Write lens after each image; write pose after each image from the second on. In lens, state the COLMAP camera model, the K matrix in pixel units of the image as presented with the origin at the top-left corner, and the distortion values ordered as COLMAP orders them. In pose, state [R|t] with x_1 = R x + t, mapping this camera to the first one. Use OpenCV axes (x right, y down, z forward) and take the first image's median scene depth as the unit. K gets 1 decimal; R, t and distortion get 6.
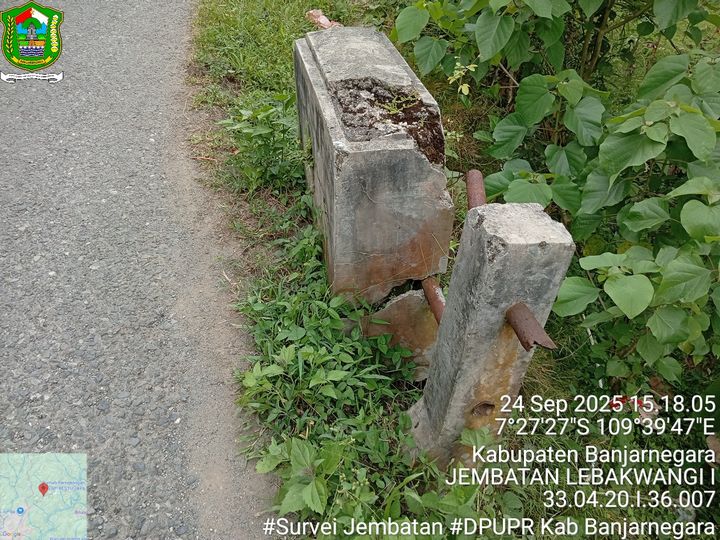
lens RADIAL K [[554.5, 0, 357.0], [0, 554.5, 271.7], [0, 0, 1]] dist [0.089711, -0.174828]
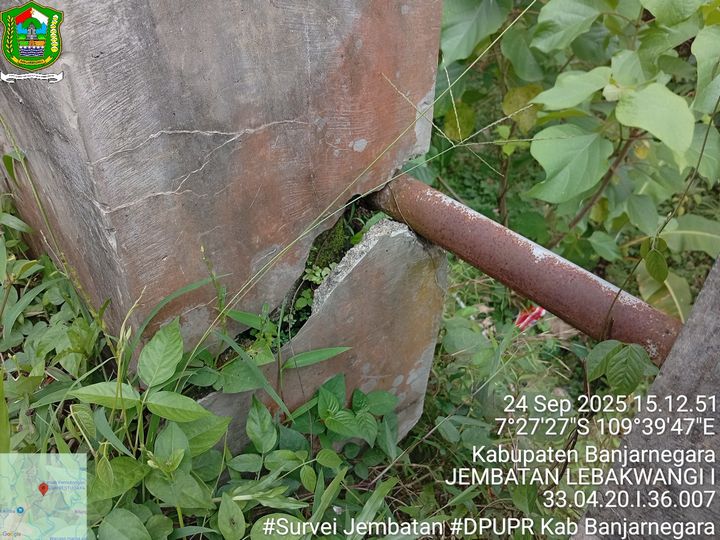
lens RADIAL K [[554.5, 0, 357.0], [0, 554.5, 271.7], [0, 0, 1]] dist [0.089711, -0.174828]
pose [[0.827977, -0.361240, 0.428906, -0.062986], [0.356304, 0.929523, 0.095053, 0.025301], [-0.433015, 0.074119, 0.898334, 0.752174]]
